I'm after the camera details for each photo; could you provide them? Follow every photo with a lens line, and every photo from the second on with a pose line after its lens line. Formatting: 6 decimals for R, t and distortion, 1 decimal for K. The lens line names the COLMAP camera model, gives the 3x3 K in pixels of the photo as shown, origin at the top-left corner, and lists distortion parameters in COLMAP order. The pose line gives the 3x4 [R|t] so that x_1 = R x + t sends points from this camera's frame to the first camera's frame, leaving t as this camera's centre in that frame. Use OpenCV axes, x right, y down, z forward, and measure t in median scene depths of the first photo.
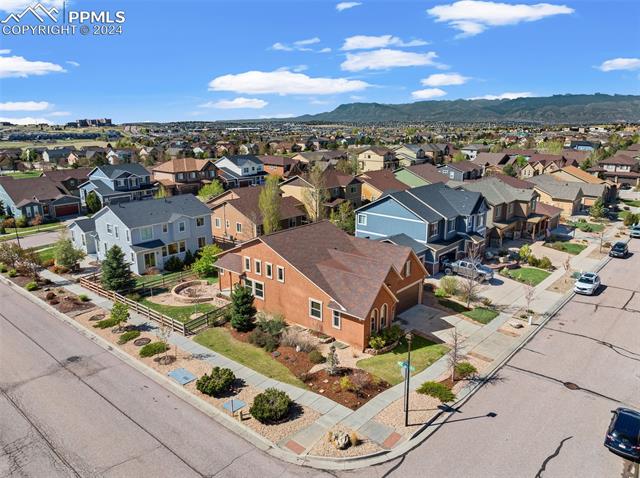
lens RADIAL K [[473.3, 0, 321.1], [0, 473.3, 237.5], [0, 0, 1]] dist [-0.032692, -0.007611]
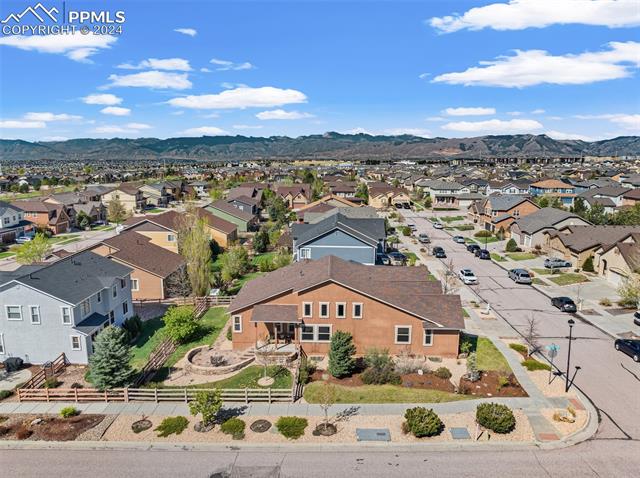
lens RADIAL K [[451.1, 0, 321.8], [0, 451.1, 240.4], [0, 0, 1]] dist [-0.042352, 0.007821]
pose [[0.770292, -0.109254, 0.628263, -0.702342], [0.148443, 0.988870, -0.010038, -0.069571], [-0.620174, 0.100993, 0.777936, 0.272748]]
